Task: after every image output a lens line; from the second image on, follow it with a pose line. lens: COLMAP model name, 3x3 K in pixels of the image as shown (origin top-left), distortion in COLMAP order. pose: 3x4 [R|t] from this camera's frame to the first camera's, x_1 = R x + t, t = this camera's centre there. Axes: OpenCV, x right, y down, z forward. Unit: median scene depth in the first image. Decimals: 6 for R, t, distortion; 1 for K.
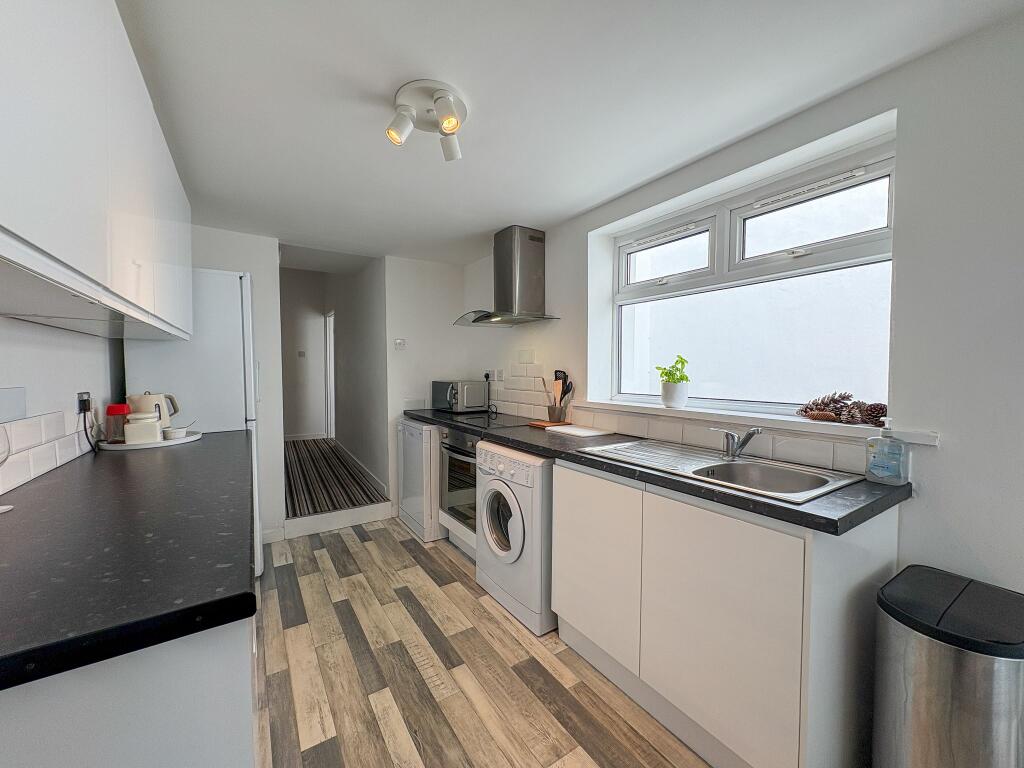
lens RADIAL K [[409.4, 0, 510.0], [0, 409.4, 385.5], [0, 0, 1]] dist [-0.000607, -0.000034]
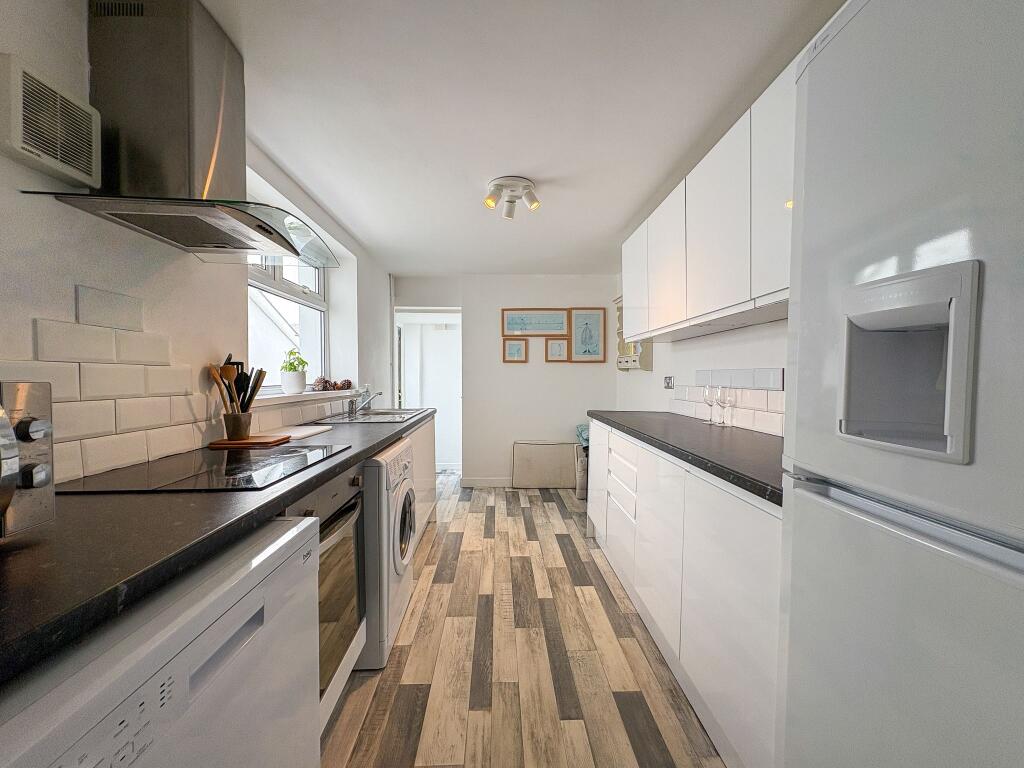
lens RADIAL K [[409.4, 0, 513.0], [0, 409.4, 384.6], [0, 0, 1]] dist [-0.000607, -0.000034]
pose [[-0.860216, -0.012126, 0.509786, -0.821848], [0.017207, 0.998458, 0.052785, -0.025251], [-0.509640, 0.054178, -0.858680, 1.968986]]
